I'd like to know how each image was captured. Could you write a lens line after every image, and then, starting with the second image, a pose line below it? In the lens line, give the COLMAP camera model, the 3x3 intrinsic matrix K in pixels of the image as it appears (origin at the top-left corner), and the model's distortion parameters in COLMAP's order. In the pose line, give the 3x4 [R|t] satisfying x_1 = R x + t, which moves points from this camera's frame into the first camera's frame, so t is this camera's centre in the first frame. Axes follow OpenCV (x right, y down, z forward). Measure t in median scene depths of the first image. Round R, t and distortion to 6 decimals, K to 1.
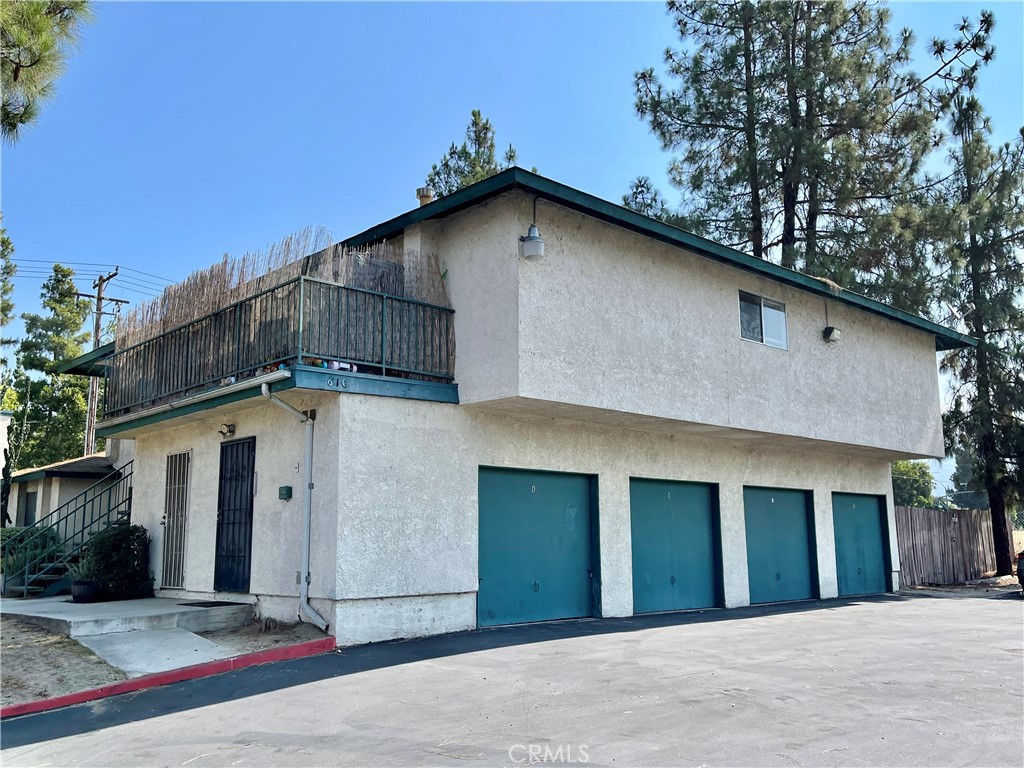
lens RADIAL K [[923.6, 0, 512.0], [0, 923.6, 384.0], [0, 0, 1]] dist [0.039401, -0.017145]
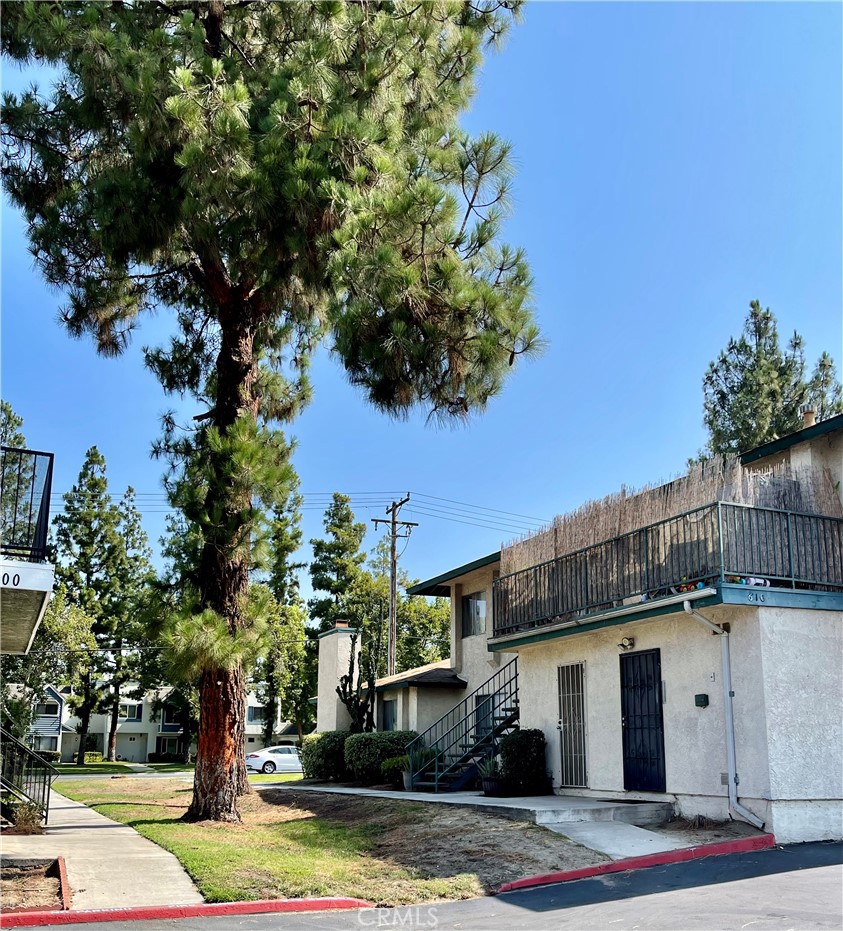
lens RADIAL K [[955.0, 0, 434.0], [0, 955.0, 573.8], [0, 0, 1]] dist [0.082422, -0.176638]
pose [[0.947570, -0.048163, -0.315897, -0.161153], [0.043376, 0.998813, -0.022173, -0.017187], [0.316590, 0.007308, 0.948534, -0.151657]]
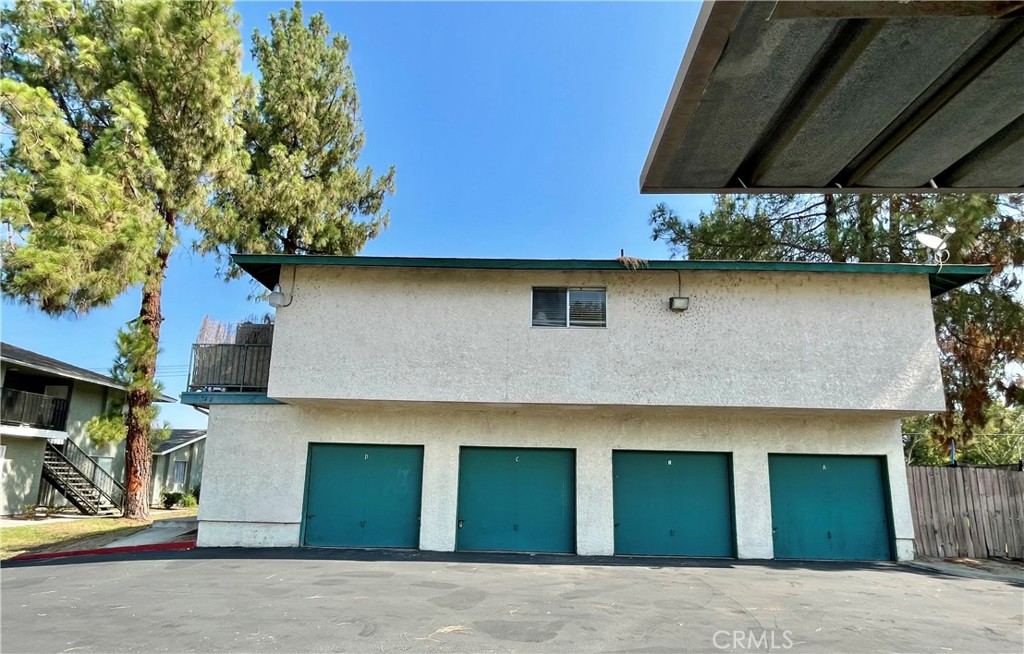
lens RADIAL K [[546.0, 0, 509.2], [0, 546.0, 388.7], [0, 0, 1]] dist [-0.001899, -0.000388]
pose [[0.718017, -0.097129, -0.689215, 0.817600], [0.092078, 0.994768, -0.044263, 0.067536], [0.689908, -0.031680, 0.723204, 0.545892]]
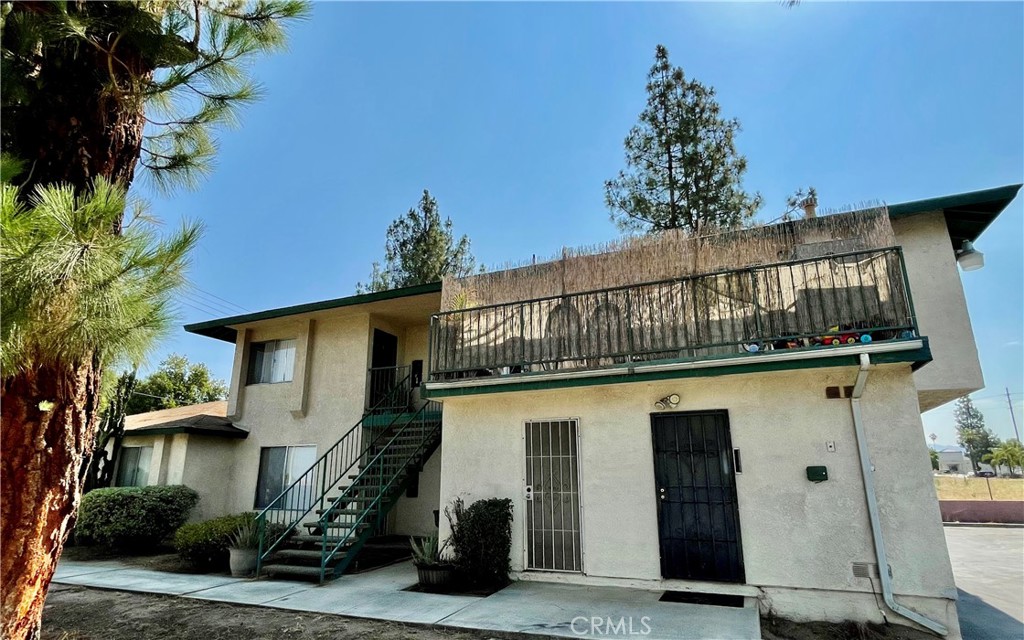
lens RADIAL K [[541.6, 0, 510.2], [0, 541.6, 335.9], [0, 0, 1]] dist [-0.001512, -0.000194]
pose [[0.919742, 0.109767, 0.376863, -0.673385], [-0.073770, 0.991333, -0.108702, 0.056161], [-0.385528, 0.072177, 0.919869, 0.548541]]
